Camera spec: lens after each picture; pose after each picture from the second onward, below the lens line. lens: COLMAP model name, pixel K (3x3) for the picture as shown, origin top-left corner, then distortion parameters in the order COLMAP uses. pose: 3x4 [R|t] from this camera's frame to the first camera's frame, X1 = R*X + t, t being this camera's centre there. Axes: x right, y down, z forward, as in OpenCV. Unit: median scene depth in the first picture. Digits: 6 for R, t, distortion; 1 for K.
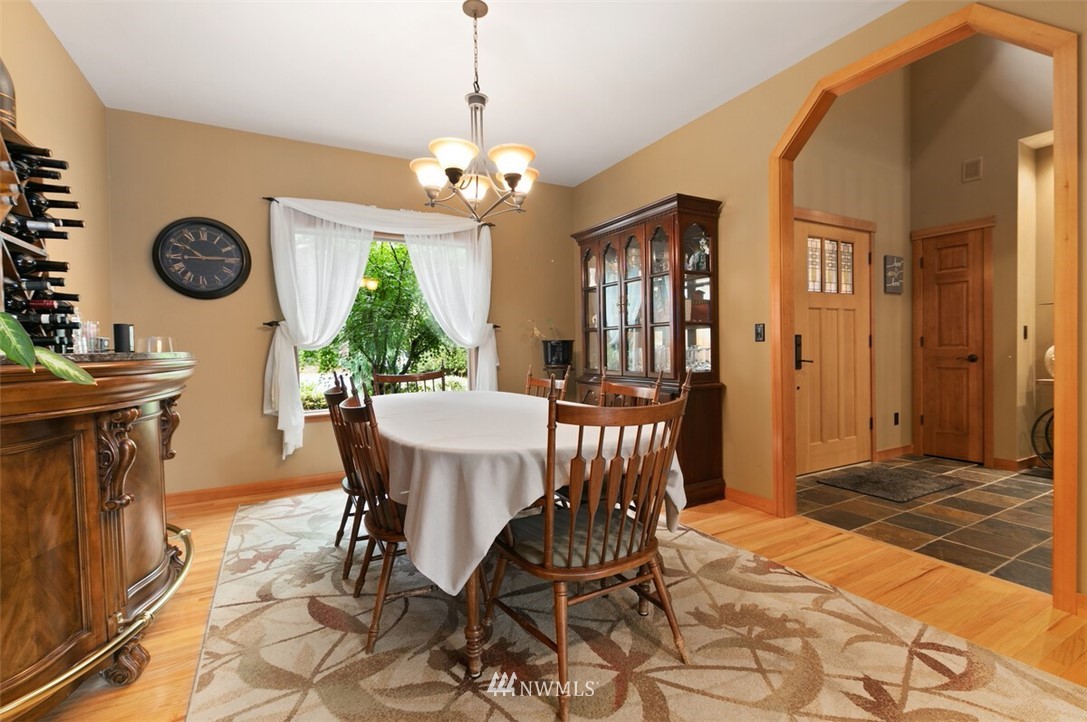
lens RADIAL K [[484.3, 0, 544.3], [0, 484.3, 361.4], [0, 0, 1]] dist [0.003098, -0.002252]
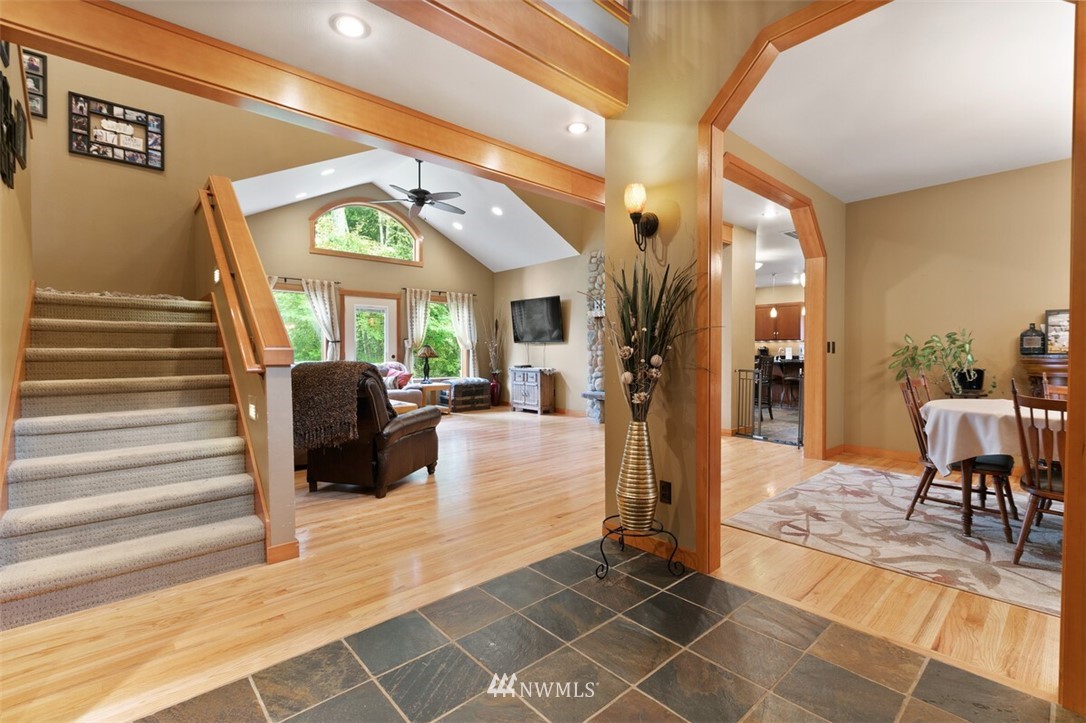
lens RADIAL K [[483.8, 0, 547.2], [0, 483.8, 359.4], [0, 0, 1]] dist [0.003098, -0.002252]
pose [[-0.971234, 0.020080, -0.237280, 1.884455], [0.010146, 0.999023, 0.043012, -0.098507], [0.237911, 0.039367, -0.970489, 2.222192]]
